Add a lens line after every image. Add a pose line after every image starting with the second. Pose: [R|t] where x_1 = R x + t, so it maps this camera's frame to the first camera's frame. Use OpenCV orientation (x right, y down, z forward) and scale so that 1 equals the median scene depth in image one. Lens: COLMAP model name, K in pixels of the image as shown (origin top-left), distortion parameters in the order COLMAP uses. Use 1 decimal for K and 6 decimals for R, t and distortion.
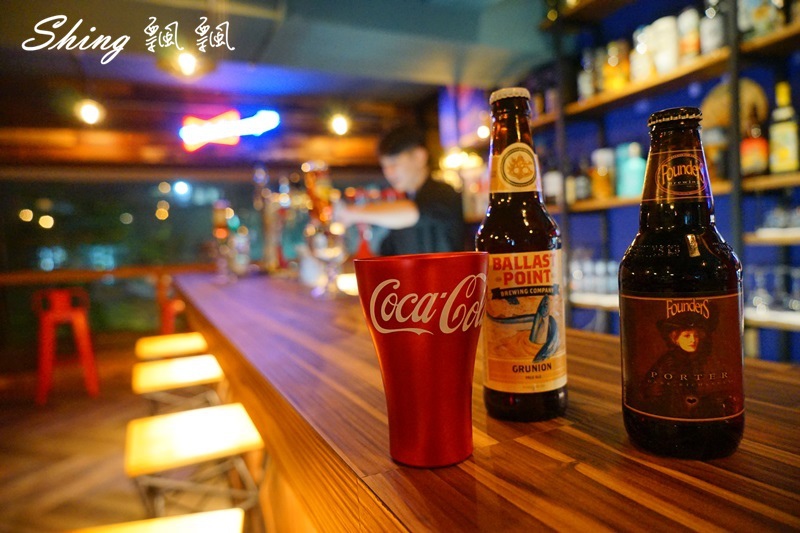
lens RADIAL K [[535.9, 0, 400.0], [0, 535.9, 266.5], [0, 0, 1]] dist [-0.029628, 0.027811]
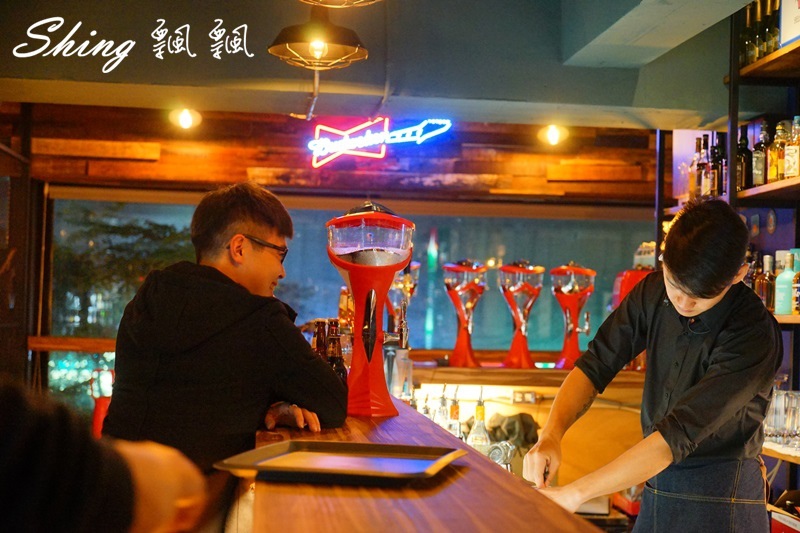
lens RADIAL K [[1393.3, 0, 400.0], [0, 1393.3, 266.5], [0, 0, 1]] dist [0.020022, 0.027187]
pose [[0.942665, 0.066169, -0.327115, 0.503381], [-0.091323, 0.993881, -0.062128, -0.013255], [0.321002, 0.088439, 0.942940, -1.057354]]
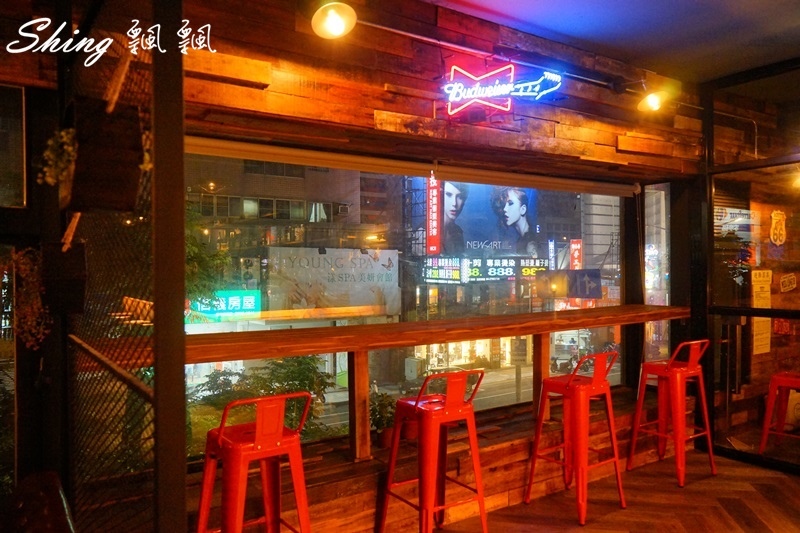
lens RADIAL K [[616.5, 0, 400.0], [0, 616.5, 266.5], [0, 0, 1]] dist [0.000942, 0.002512]
pose [[0.984743, 0.043068, 0.168603, -1.033339], [-0.033755, 0.997762, -0.057721, -0.059525], [-0.170712, 0.051149, 0.983993, 0.752362]]
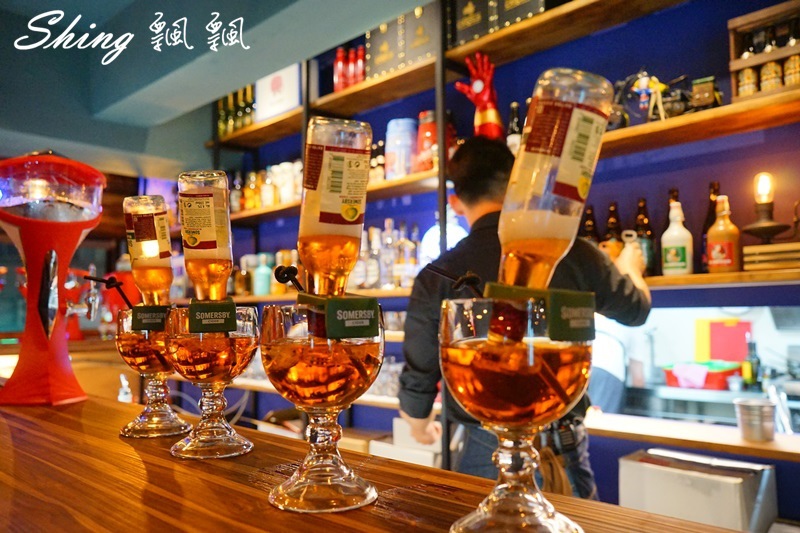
lens RADIAL K [[660.8, 0, 400.0], [0, 660.8, 266.5], [0, 0, 1]] dist [0.012760, 0.007185]
pose [[0.936606, 0.071437, 0.343024, 0.182746], [-0.026201, 0.990534, -0.134745, 0.000005], [-0.349402, 0.117215, 0.929612, -0.485643]]
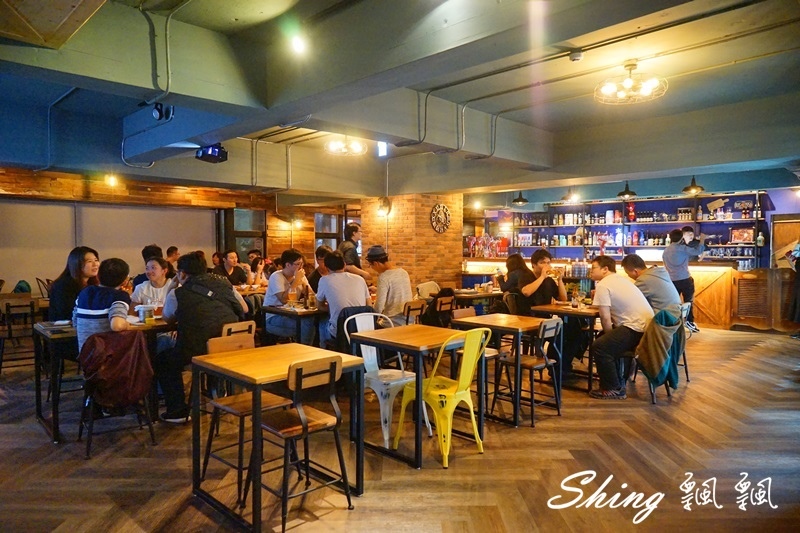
lens RADIAL K [[535.9, 0, 400.0], [0, 535.9, 266.5], [0, 0, 1]] dist [-0.029628, 0.027811]
pose [[0.936966, 0.039355, 0.347197, -2.521792], [-0.032119, 0.999131, -0.026573, 0.231014], [-0.347941, 0.013747, 0.937416, -2.933533]]
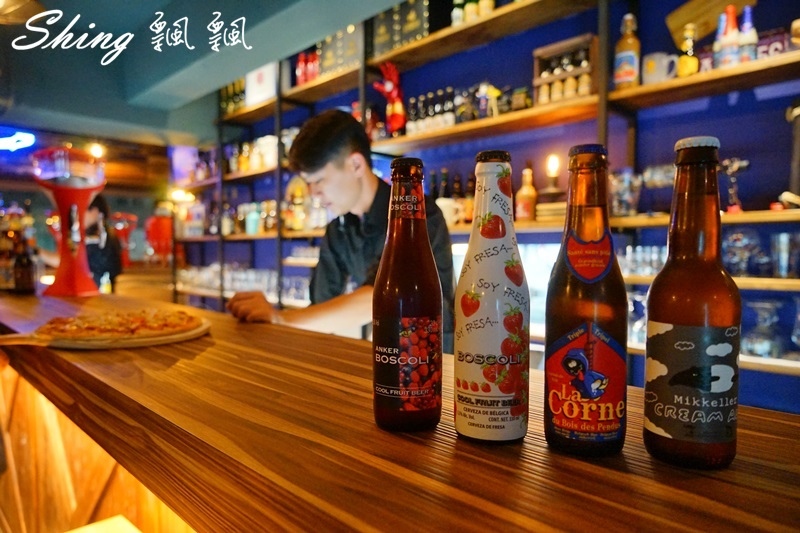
lens RADIAL K [[535.9, 0, 400.0], [0, 535.9, 266.5], [0, 0, 1]] dist [-0.029628, 0.027811]
pose [[0.939915, 0.045848, 0.338315, 0.270477], [-0.037001, 0.998785, -0.032556, 0.009701], [-0.339397, 0.018082, 0.940470, -0.689533]]
